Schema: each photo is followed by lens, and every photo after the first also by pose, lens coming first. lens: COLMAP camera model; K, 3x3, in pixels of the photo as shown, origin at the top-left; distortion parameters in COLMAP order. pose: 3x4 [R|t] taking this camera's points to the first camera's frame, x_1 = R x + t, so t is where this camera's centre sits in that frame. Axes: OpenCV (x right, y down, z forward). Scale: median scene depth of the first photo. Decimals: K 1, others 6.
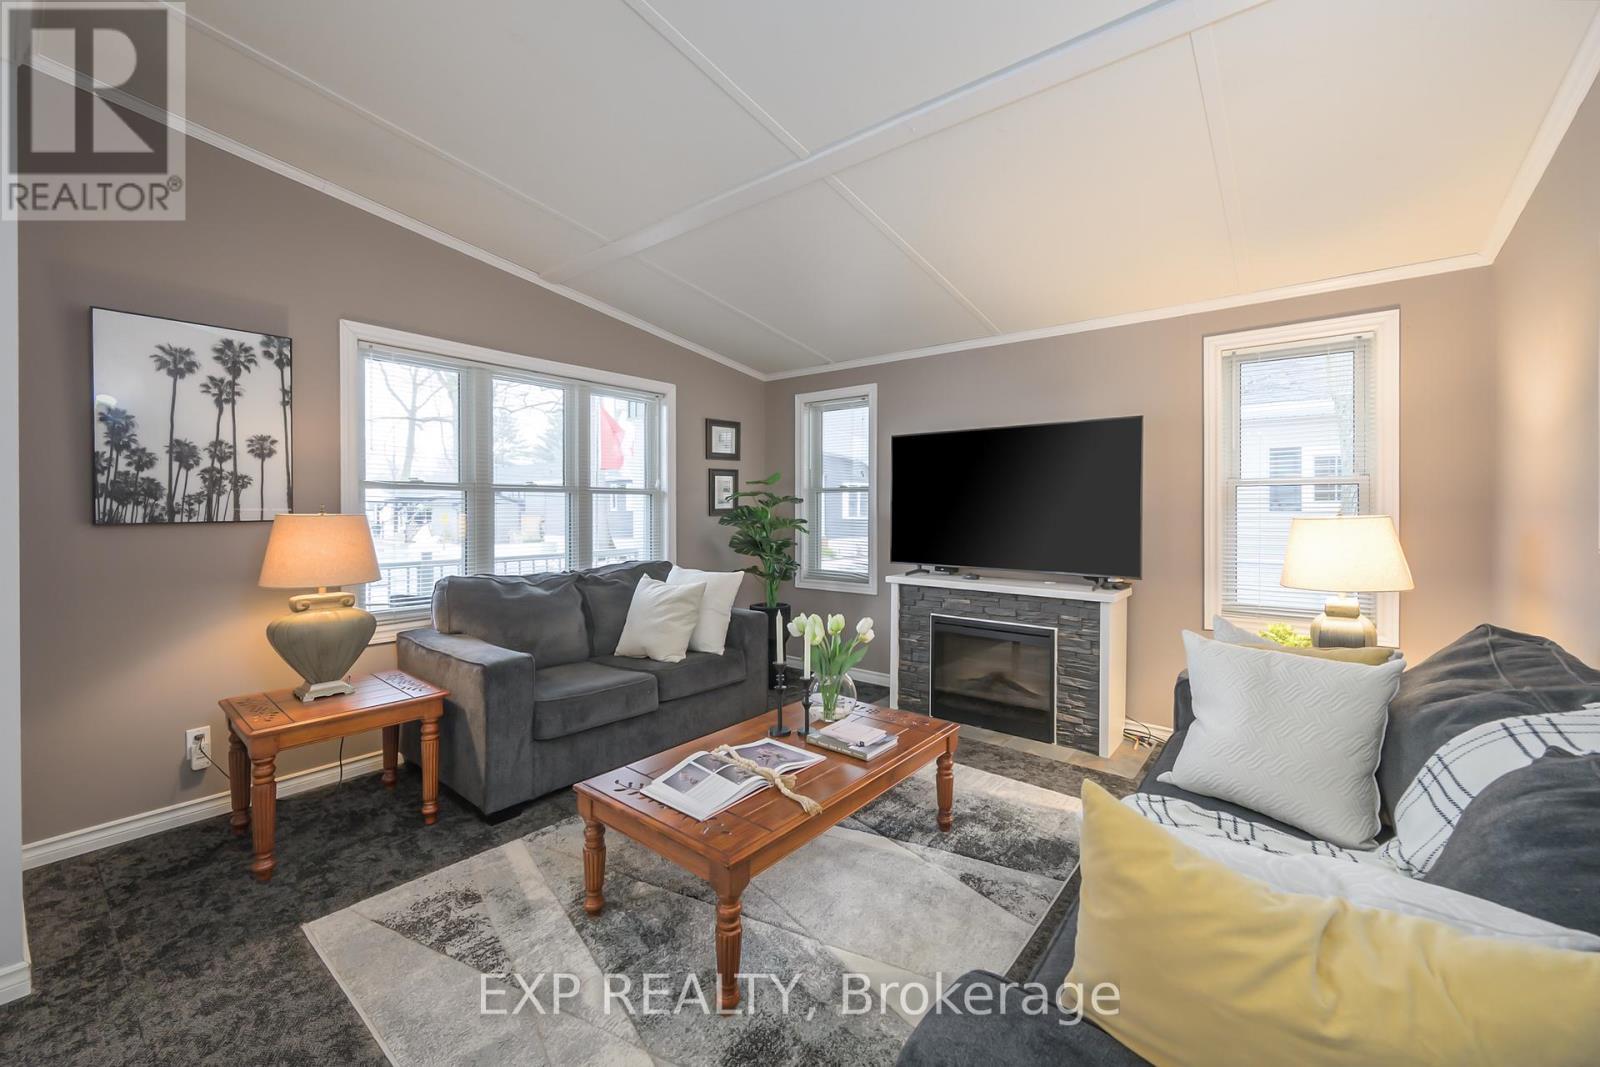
lens RADIAL K [[630.2, 0, 795.6], [0, 630.2, 511.9], [0, 0, 1]] dist [0.000255, -0.000462]
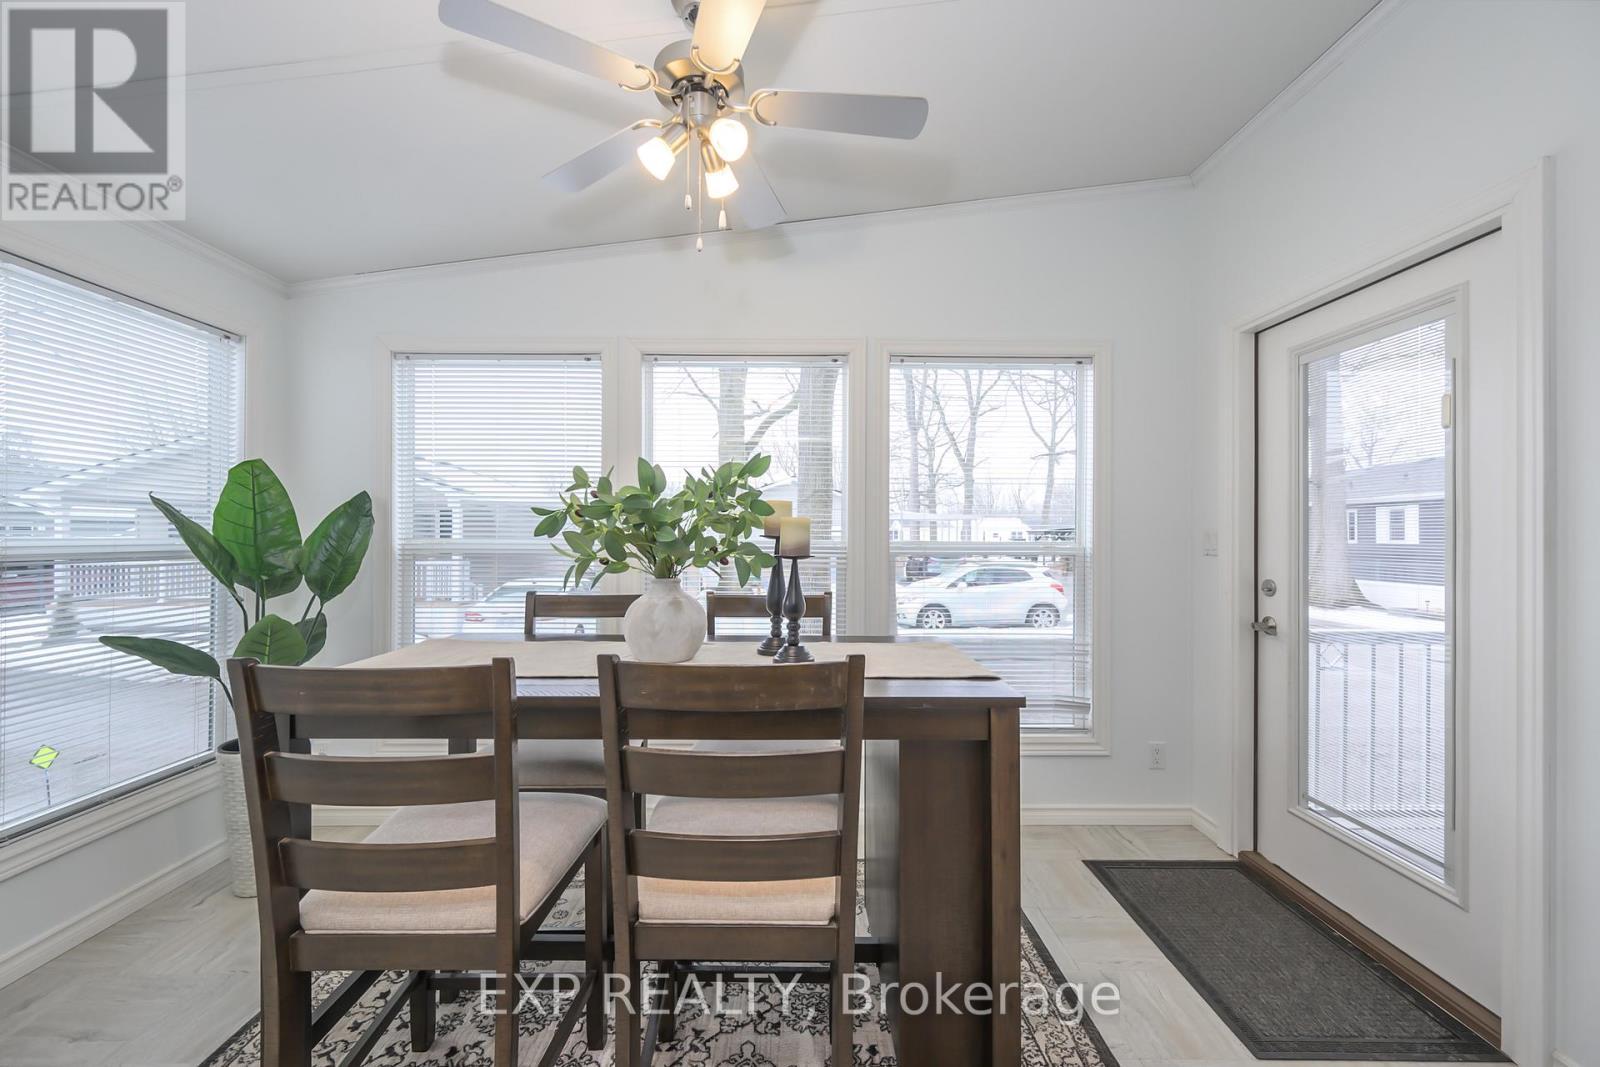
lens RADIAL K [[630.2, 0, 793.3], [0, 630.2, 533.3], [0, 0, 1]] dist [0.000255, -0.000462]
pose [[0.627366, -0.000179, -0.778724, -0.970118], [-0.011184, 0.999895, -0.009240, -0.004798], [0.778644, 0.014506, 0.627298, -0.044197]]
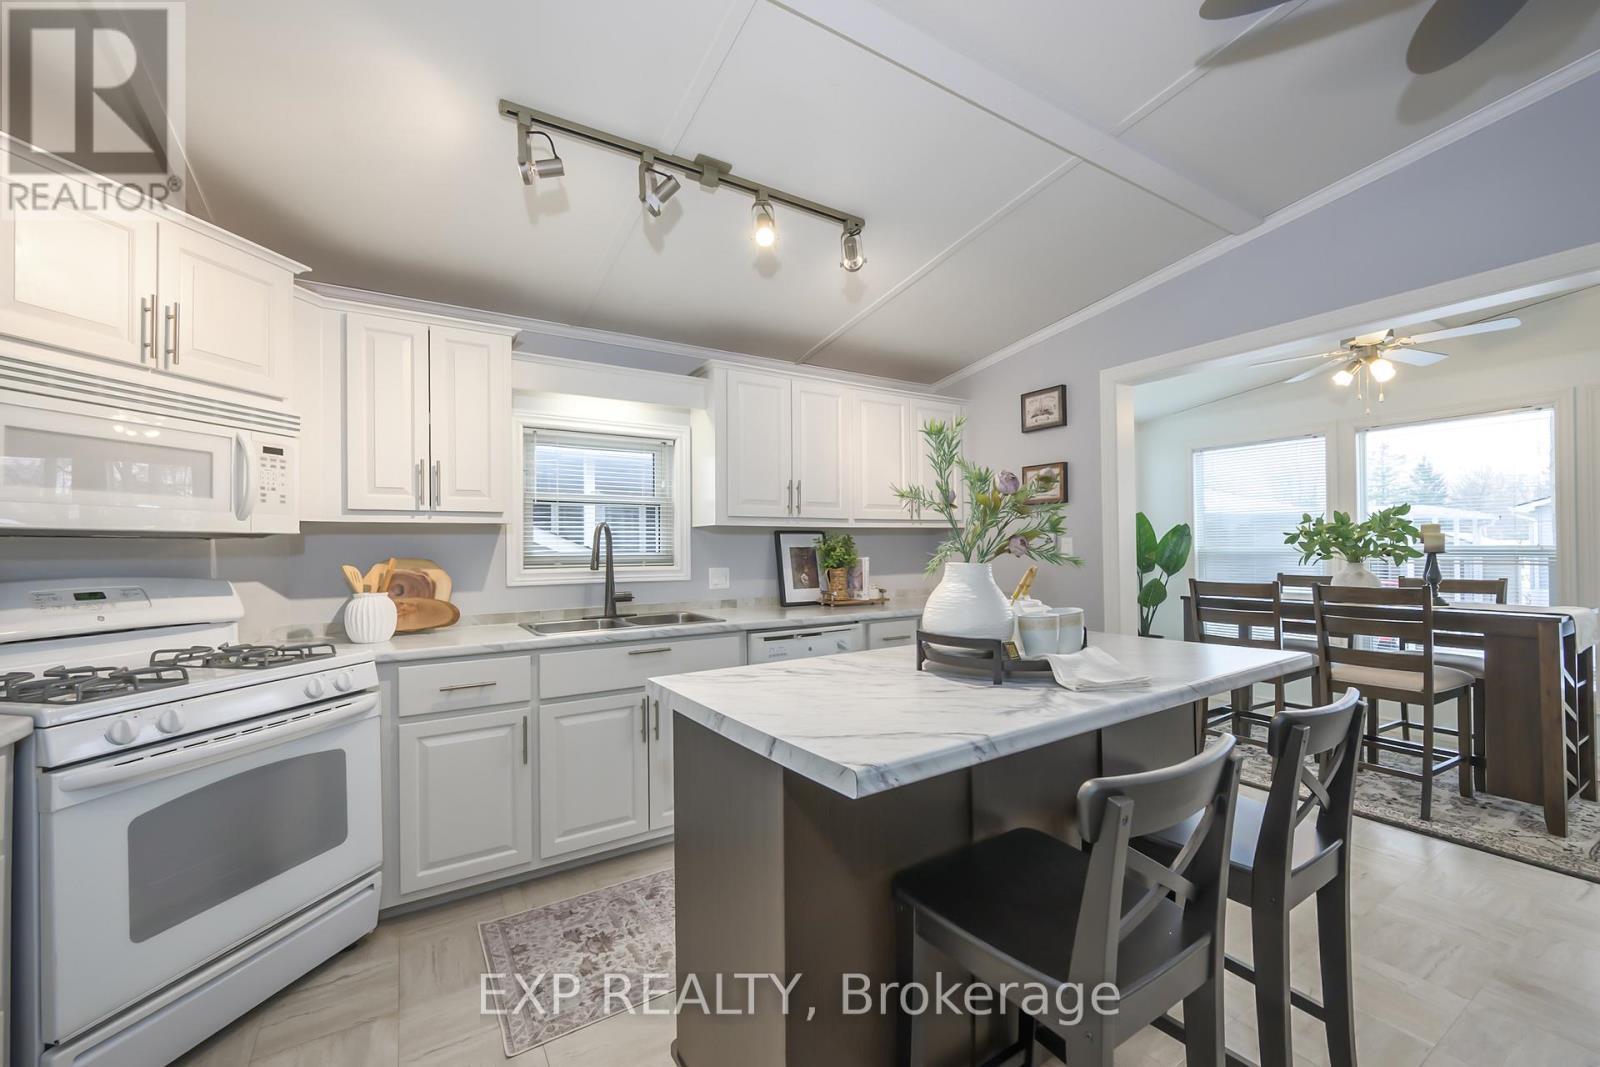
lens RADIAL K [[630.2, 0, 805.0], [0, 630.2, 538.3], [0, 0, 1]] dist [0.000255, -0.000462]
pose [[-0.338243, -0.011217, -0.940992, -0.094213], [-0.001064, 0.999933, -0.011537, -0.000951], [0.941058, -0.002901, -0.338232, -0.328681]]
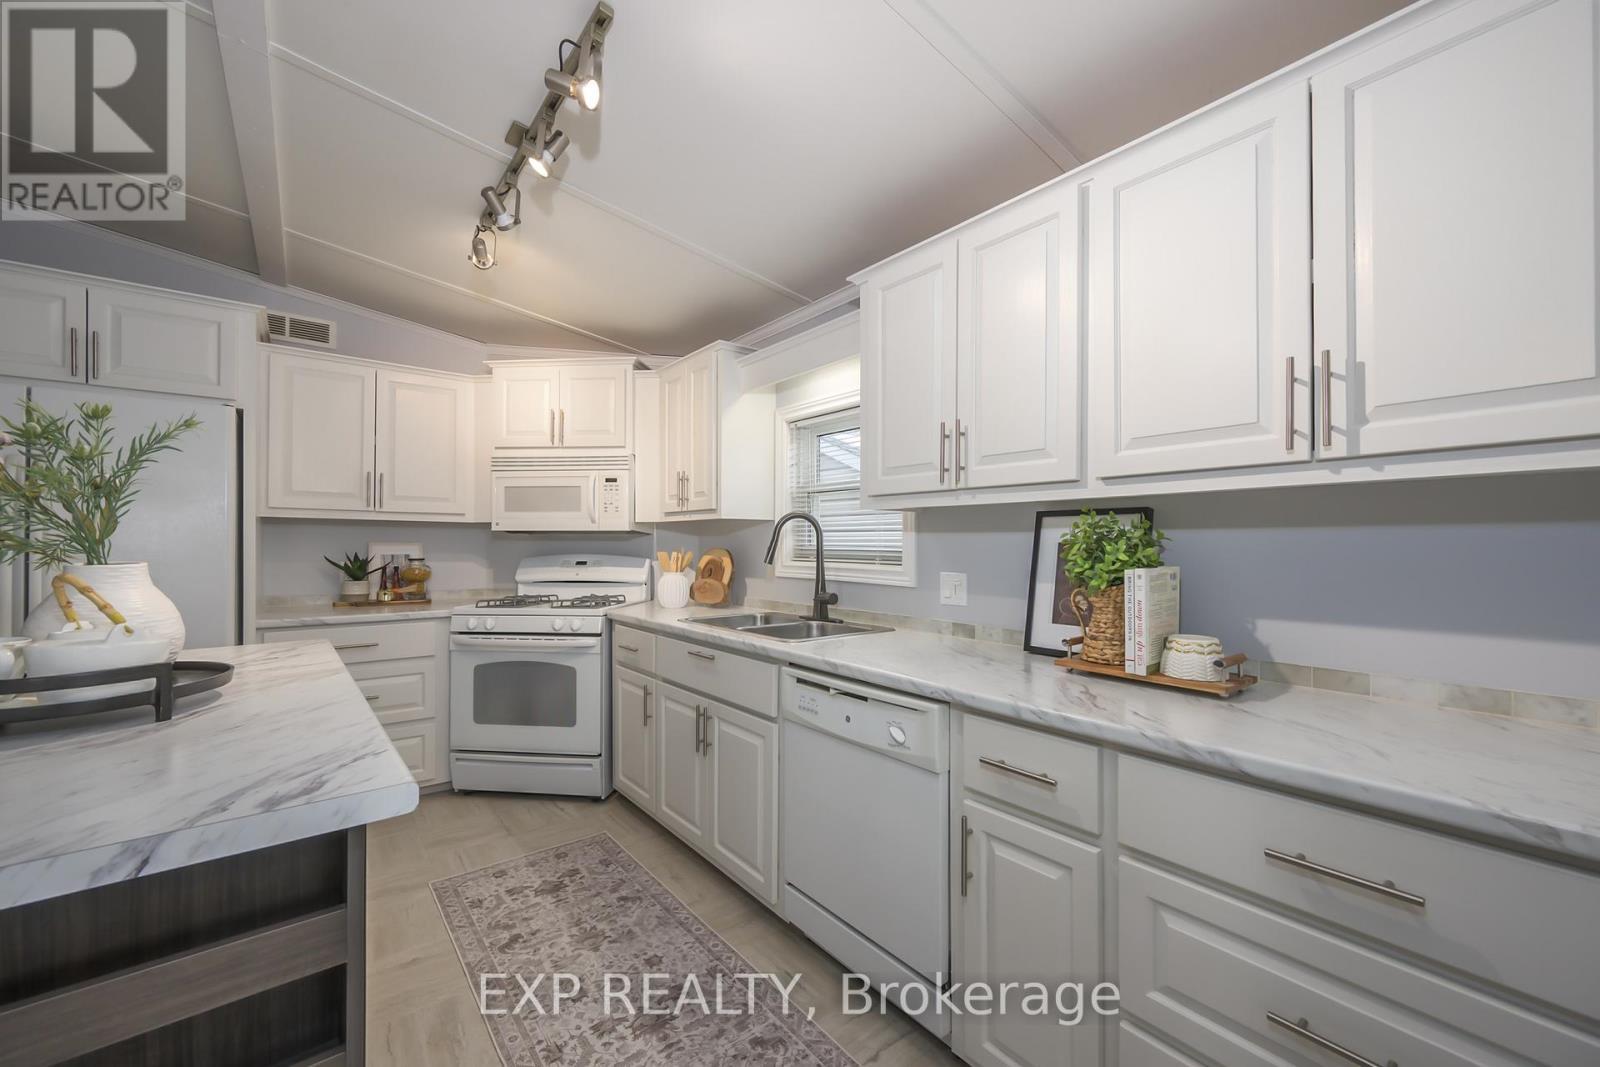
lens RADIAL K [[630.2, 0, 798.8], [0, 630.2, 540.2], [0, 0, 1]] dist [0.000255, -0.000462]
pose [[-0.973621, -0.001860, 0.228163, -1.039349], [-0.000374, 0.999978, 0.006554, -0.003570], [-0.228170, 0.006295, -0.973601, -0.109761]]
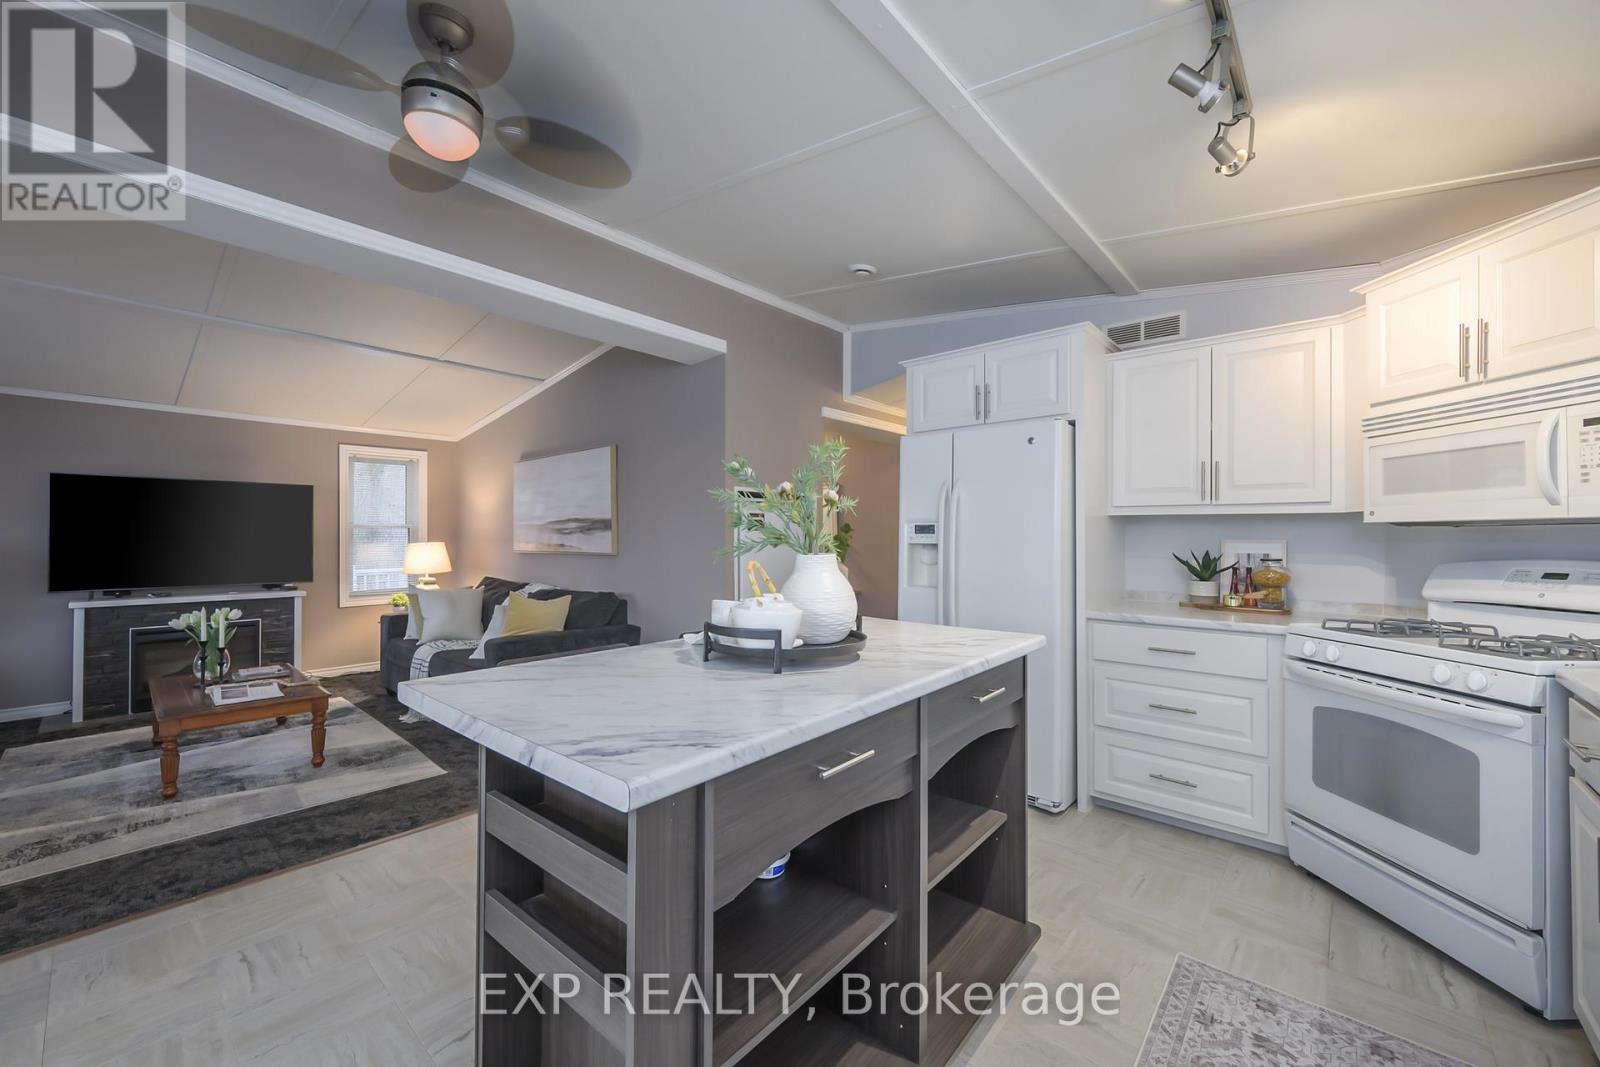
lens RADIAL K [[630.2, 0, 802.6], [0, 630.2, 531.9], [0, 0, 1]] dist [0.000255, -0.000462]
pose [[0.042642, 0.008929, 0.999051, -1.074600], [0.008220, 0.999923, -0.009287, -0.000666], [-0.999057, 0.008608, 0.042565, -0.383358]]
